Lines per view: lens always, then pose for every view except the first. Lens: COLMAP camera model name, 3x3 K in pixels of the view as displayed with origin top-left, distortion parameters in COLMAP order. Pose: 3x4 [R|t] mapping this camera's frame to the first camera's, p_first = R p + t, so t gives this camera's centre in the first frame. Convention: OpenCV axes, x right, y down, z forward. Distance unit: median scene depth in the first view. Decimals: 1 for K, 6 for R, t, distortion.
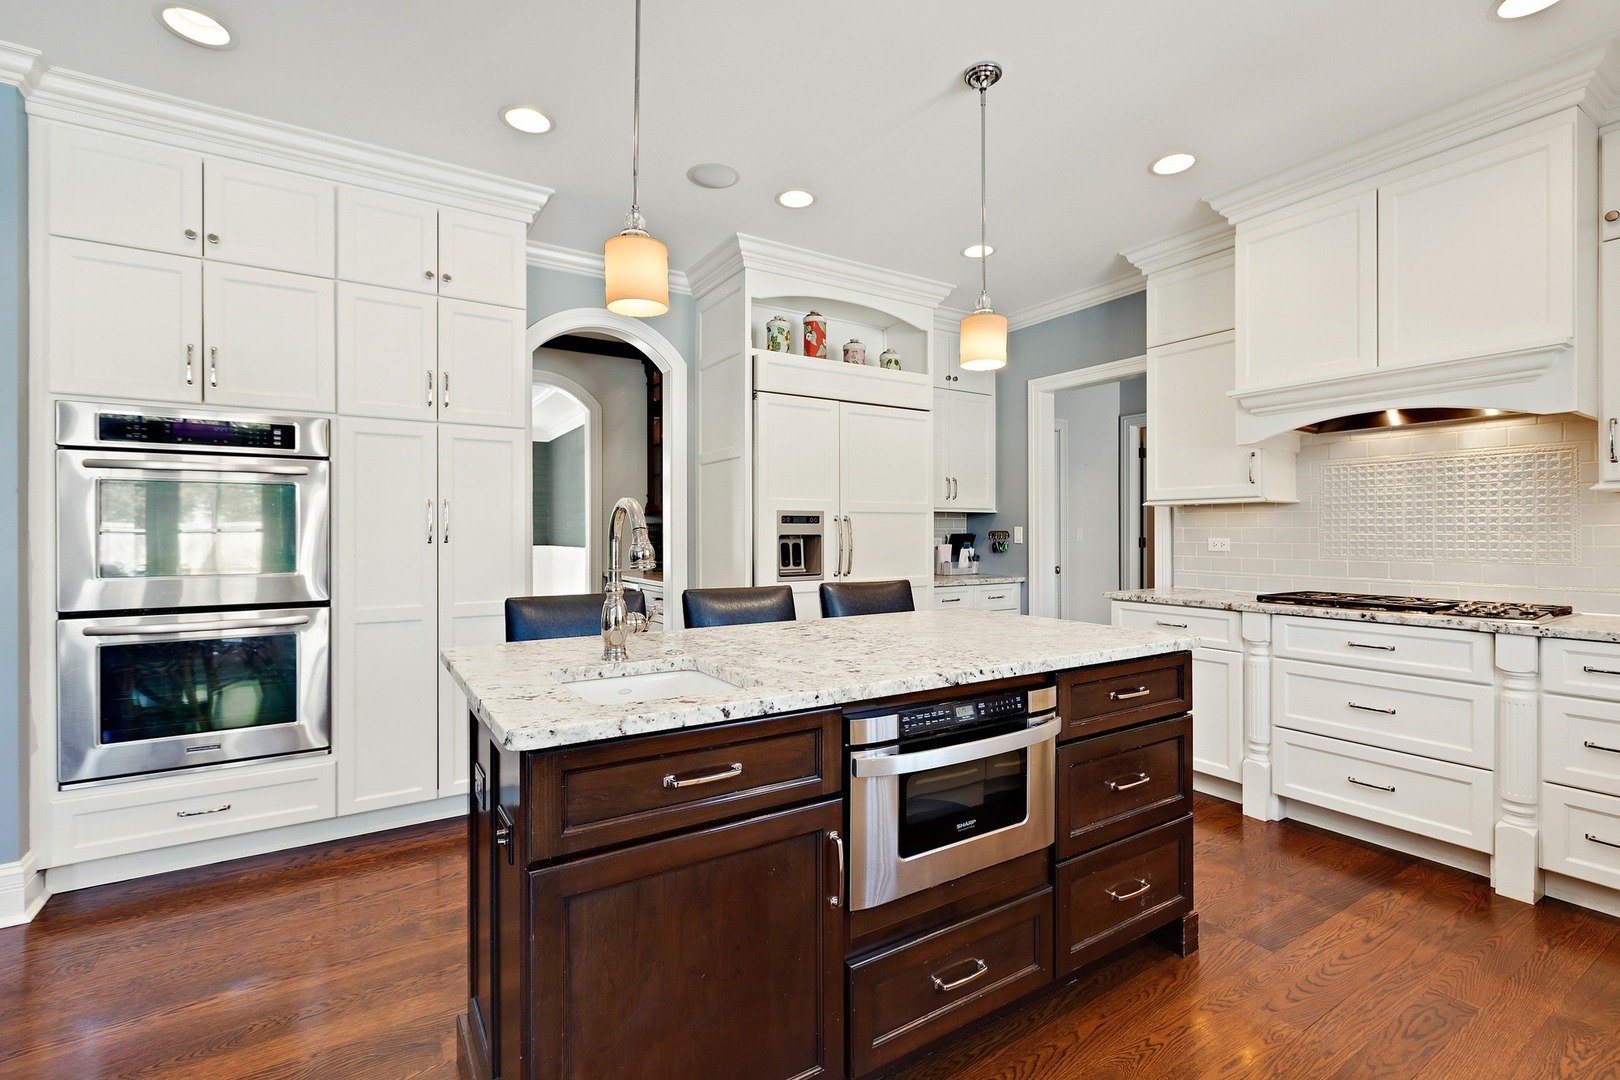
lens RADIAL K [[721.6, 0, 814.4], [0, 721.6, 537.2], [0, 0, 1]] dist [0.001277, 0.000251]
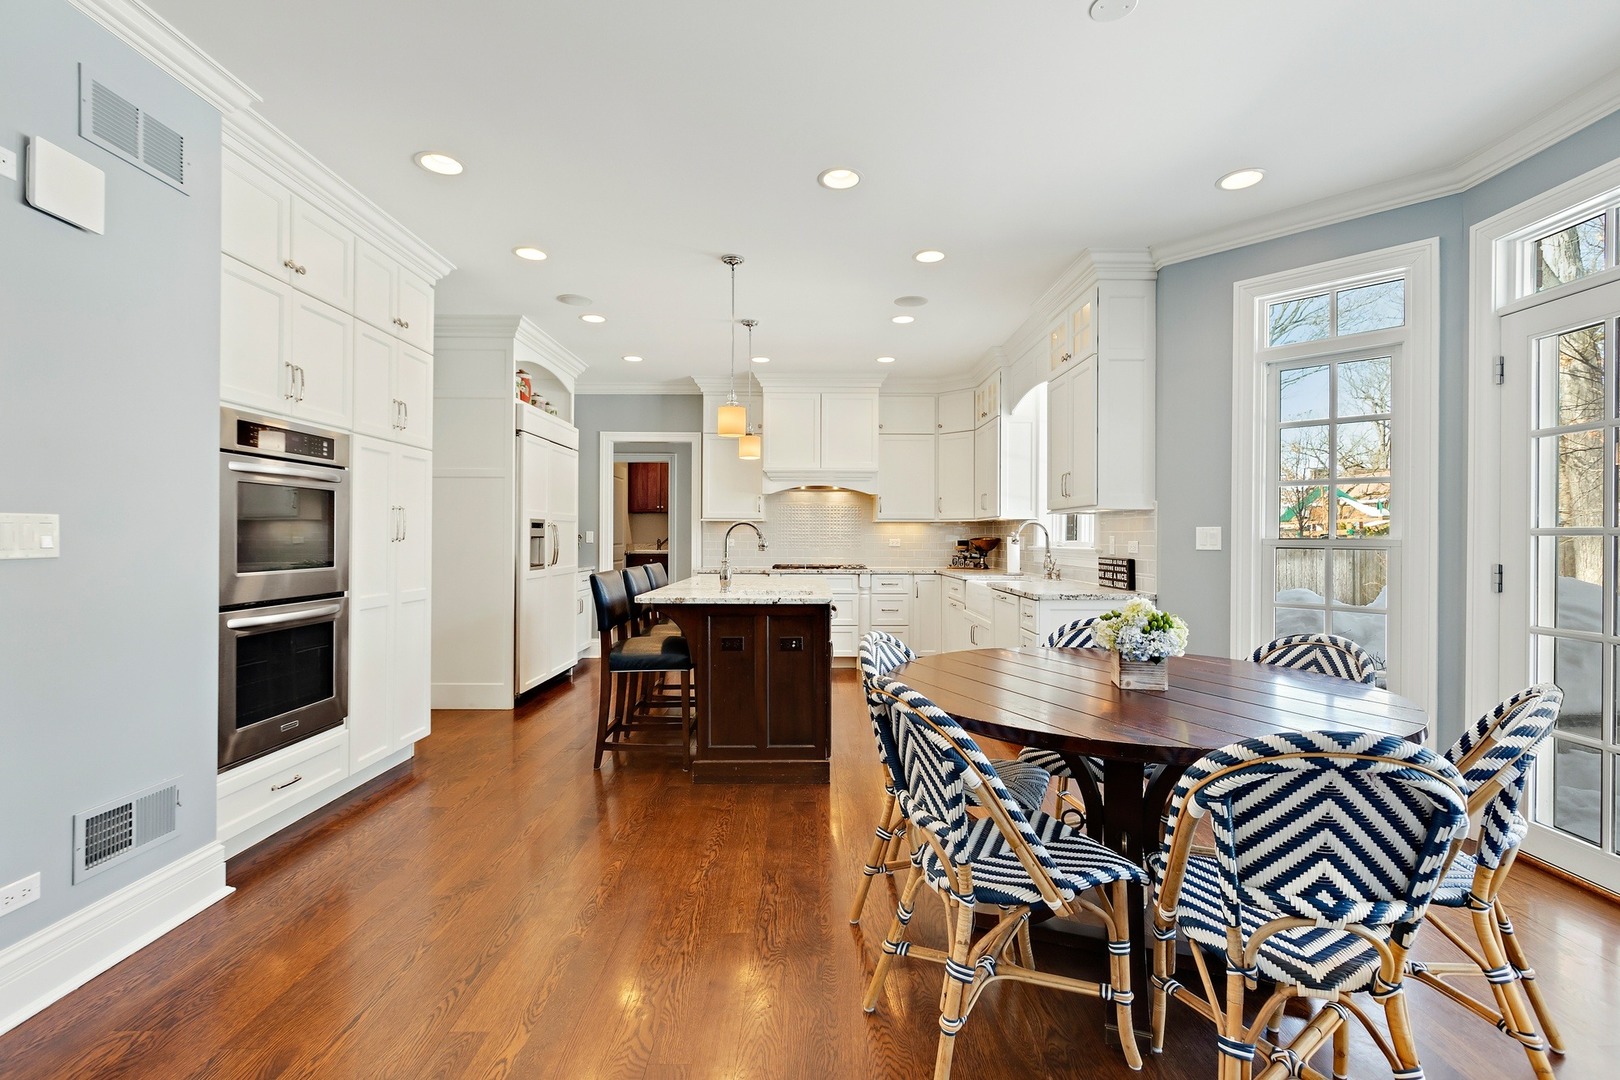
lens RADIAL K [[721.6, 0, 814.4], [0, 721.6, 537.2], [0, 0, 1]] dist [0.001277, 0.000251]
pose [[0.529537, 0.005105, 0.848272, -1.268892], [-0.002288, 0.999987, -0.004590, 0.005197], [-0.848284, 0.000490, 0.529541, -0.256002]]
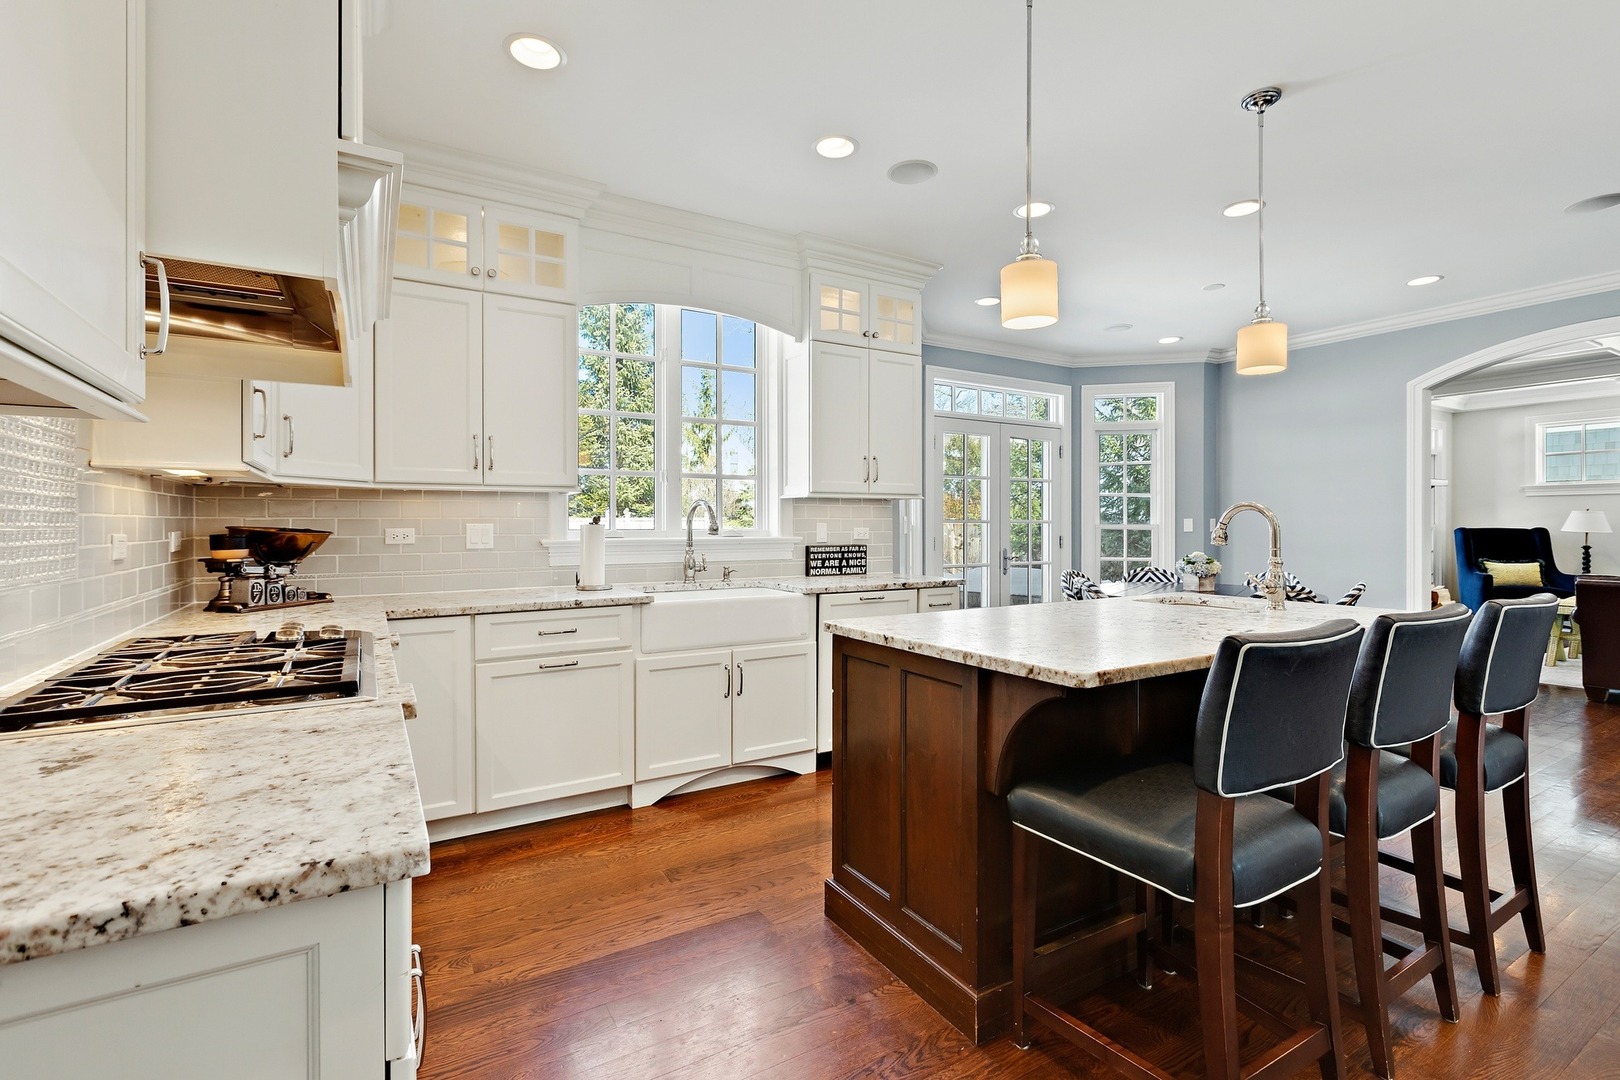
lens RADIAL K [[743.1, 0, 810.3], [0, 743.1, 533.7], [0, 0, 1]] dist [-0.001066, -0.000676]
pose [[-0.999692, 0.005125, 0.024299, 0.389152], [0.005453, 0.999894, 0.013485, -0.005206], [-0.024228, 0.013613, -0.999614, 1.591785]]
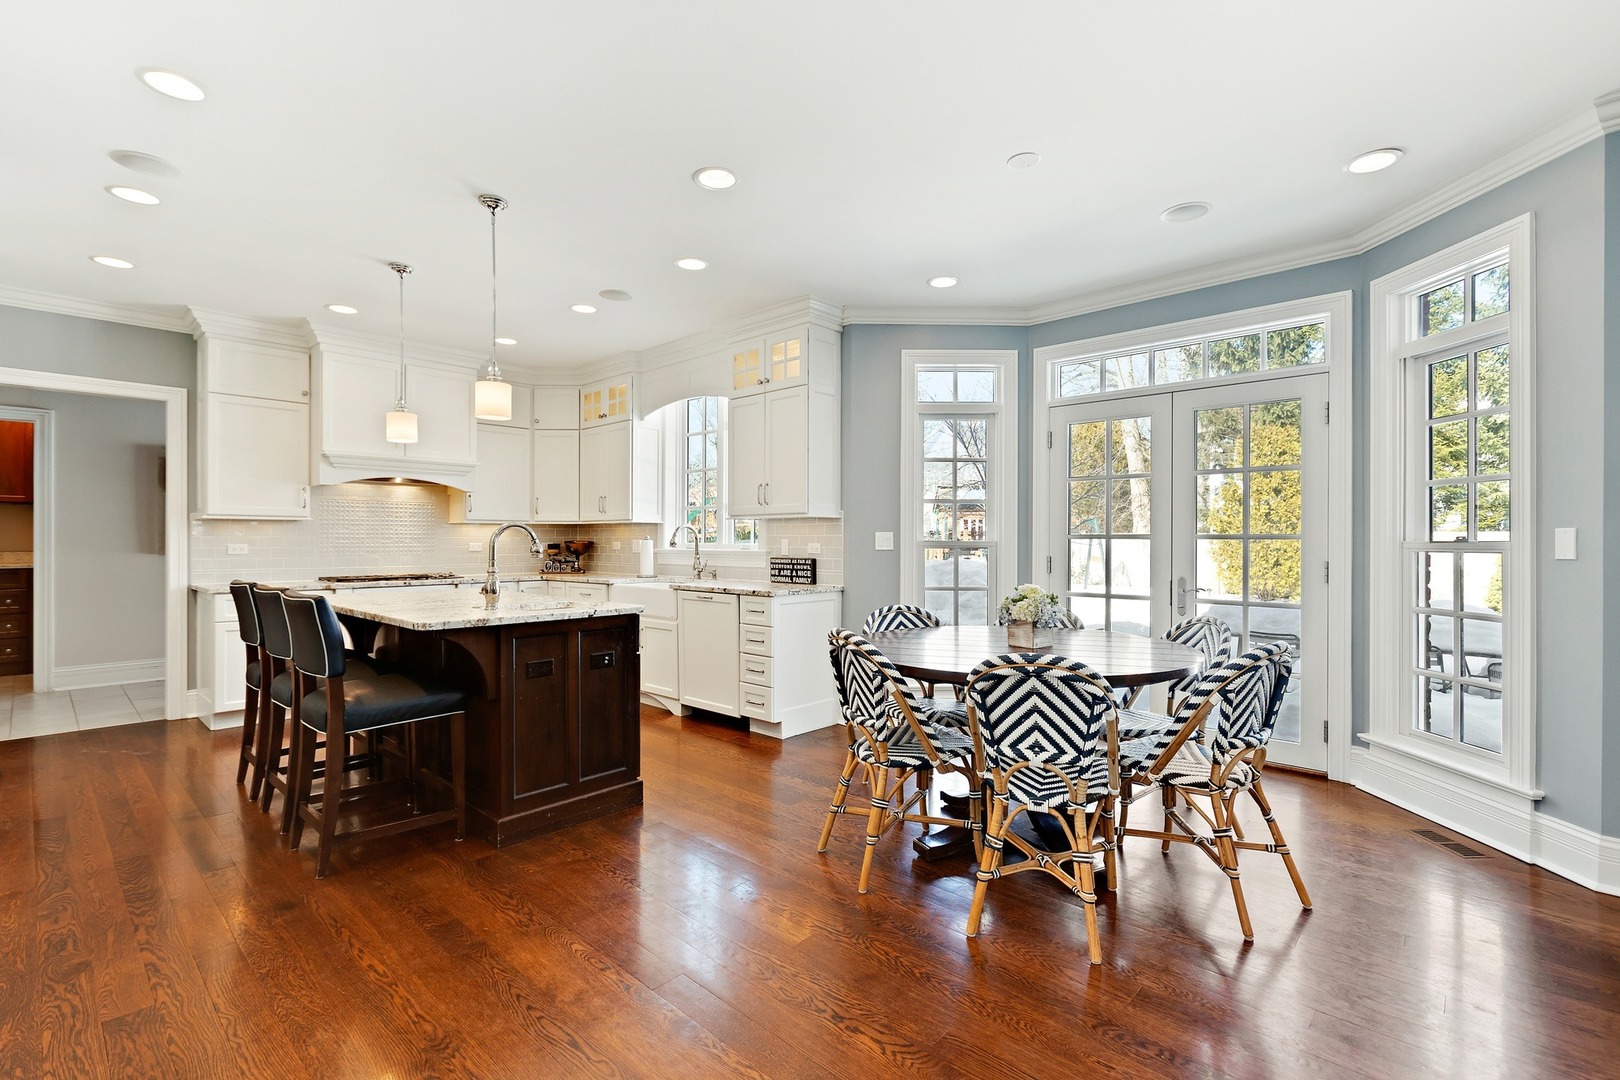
lens RADIAL K [[732.5, 0, 810.0], [0, 732.5, 540.0], [0, 0, 1]] dist [-0.000394, -0.000042]
pose [[-0.246856, 0.003600, 0.969046, -1.417781], [0.003657, 0.999989, -0.002784, 0.001300], [-0.969045, 0.002856, -0.246866, 0.423513]]
